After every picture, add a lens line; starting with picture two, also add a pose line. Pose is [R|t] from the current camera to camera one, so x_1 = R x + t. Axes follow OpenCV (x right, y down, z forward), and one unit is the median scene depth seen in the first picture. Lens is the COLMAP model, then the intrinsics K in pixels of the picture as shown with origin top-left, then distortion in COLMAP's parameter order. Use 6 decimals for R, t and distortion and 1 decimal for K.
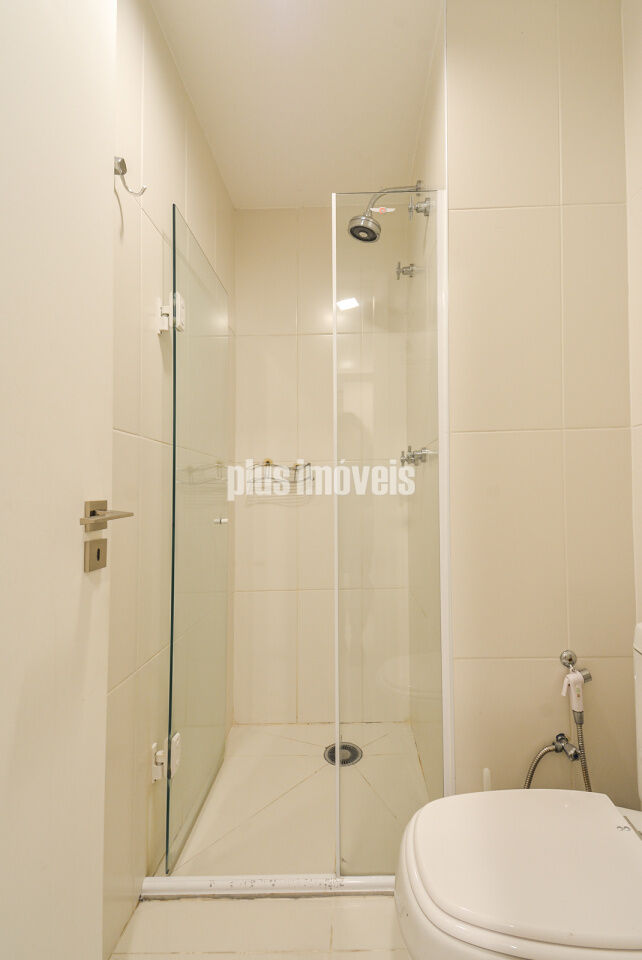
lens RADIAL K [[433.7, 0, 345.9], [0, 433.7, 474.5], [0, 0, 1]] dist [0.054255, -0.029016]
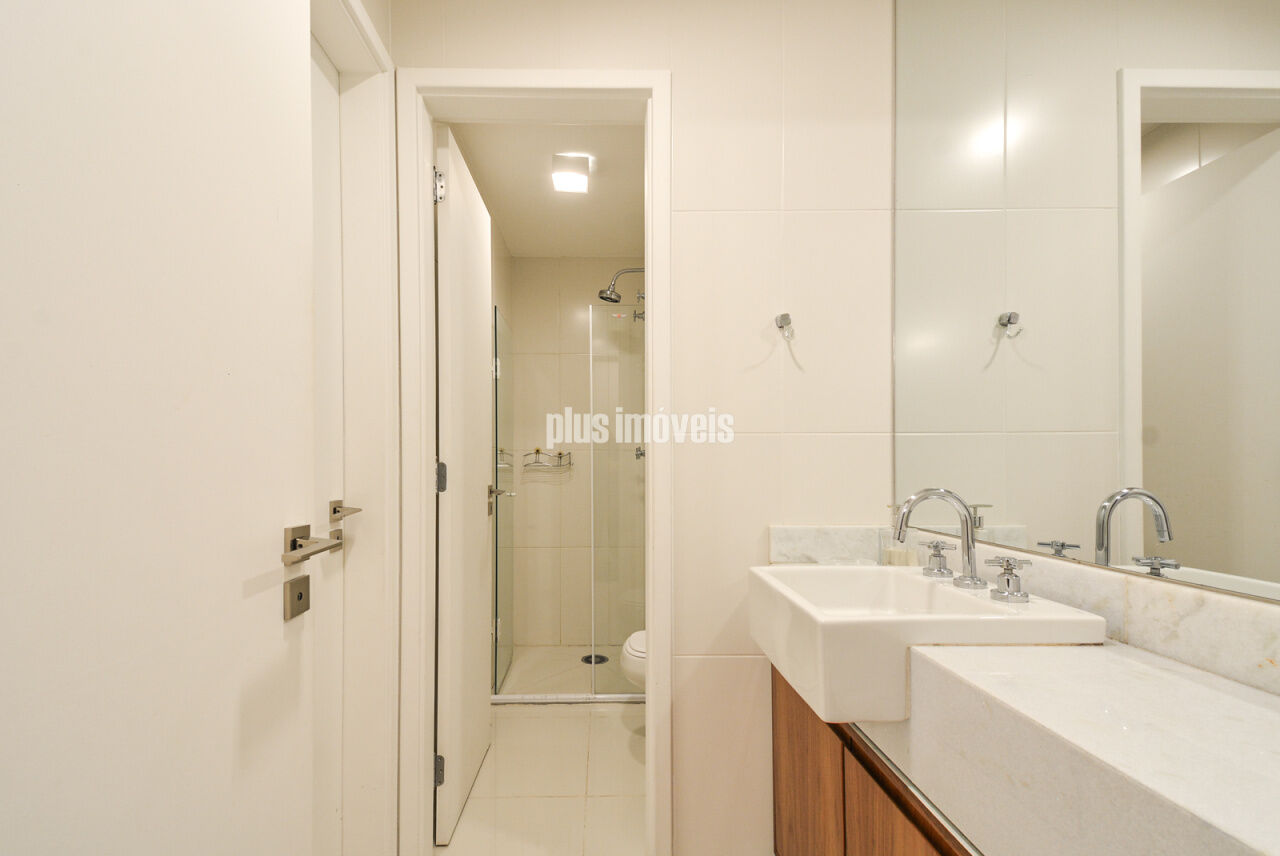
lens RADIAL K [[583.2, 0, 609.9], [0, 583.2, 457.0], [0, 0, 1]] dist [0.018898, -0.001185]
pose [[0.999597, 0.018655, 0.021413, -0.019966], [-0.019282, 0.999380, 0.029448, -0.113027], [-0.020850, -0.029849, 0.999337, -1.264767]]
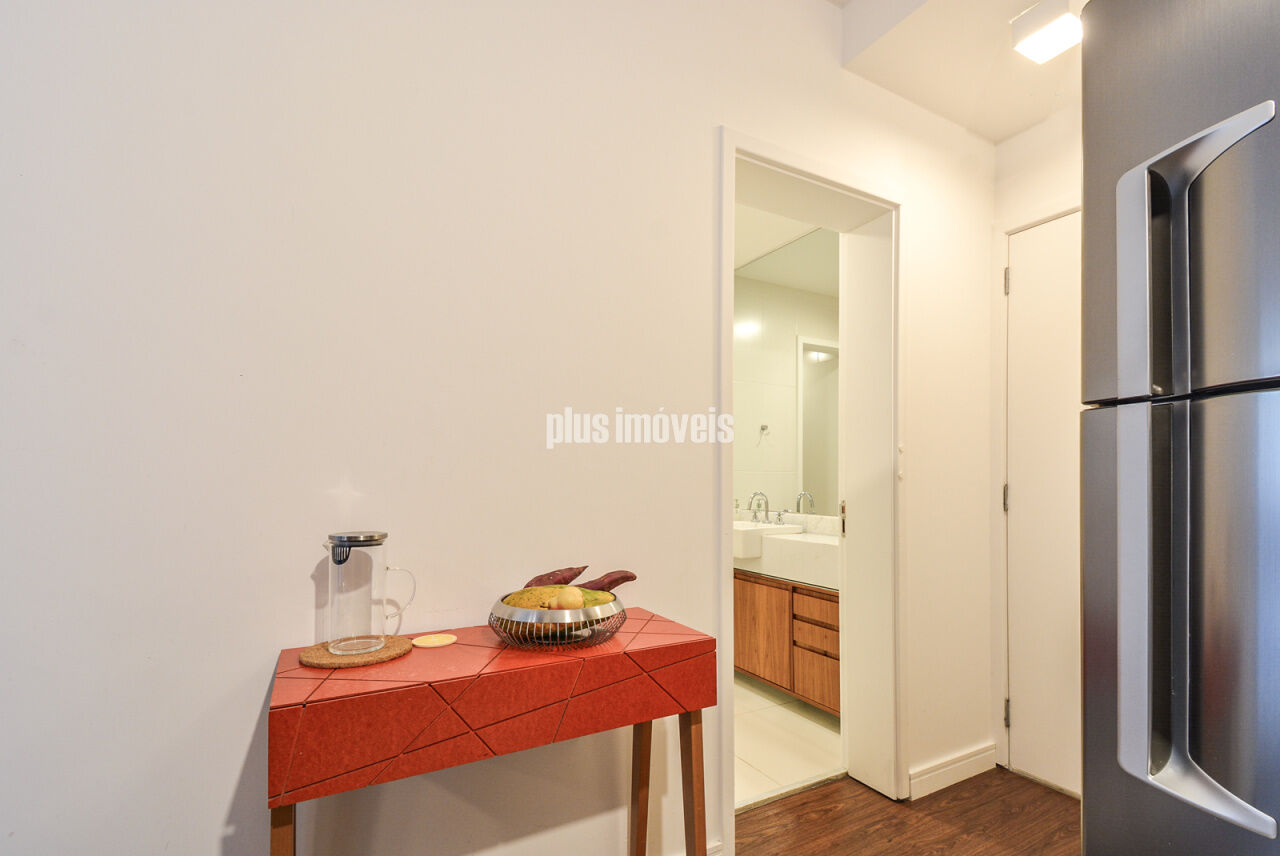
lens RADIAL K [[577.7, 0, 636.1], [0, 577.7, 480.1], [0, 0, 1]] dist [0.000853, 0.000138]
pose [[0.871871, 0.027983, 0.488936, -1.219722], [-0.041159, 0.999021, 0.016219, -0.125350], [-0.488003, -0.034265, 0.872169, -2.361339]]
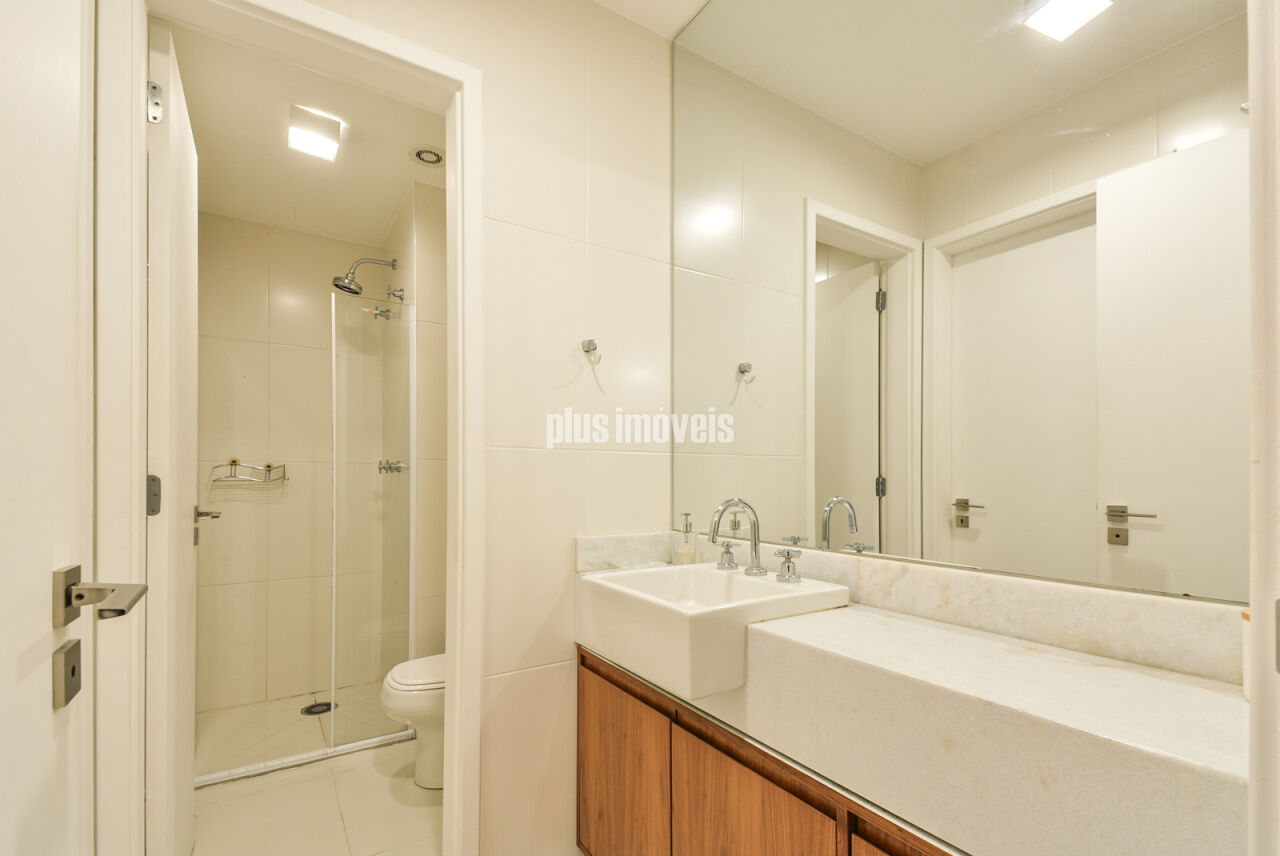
lens RADIAL K [[578.3, 0, 653.1], [0, 578.3, 470.6], [0, 0, 1]] dist [0.054255, -0.029016]
pose [[0.831403, 0.030429, 0.554836, -0.232888], [-0.042173, 0.999075, 0.008403, -0.106030], [-0.554067, -0.030385, 0.831917, -1.219934]]
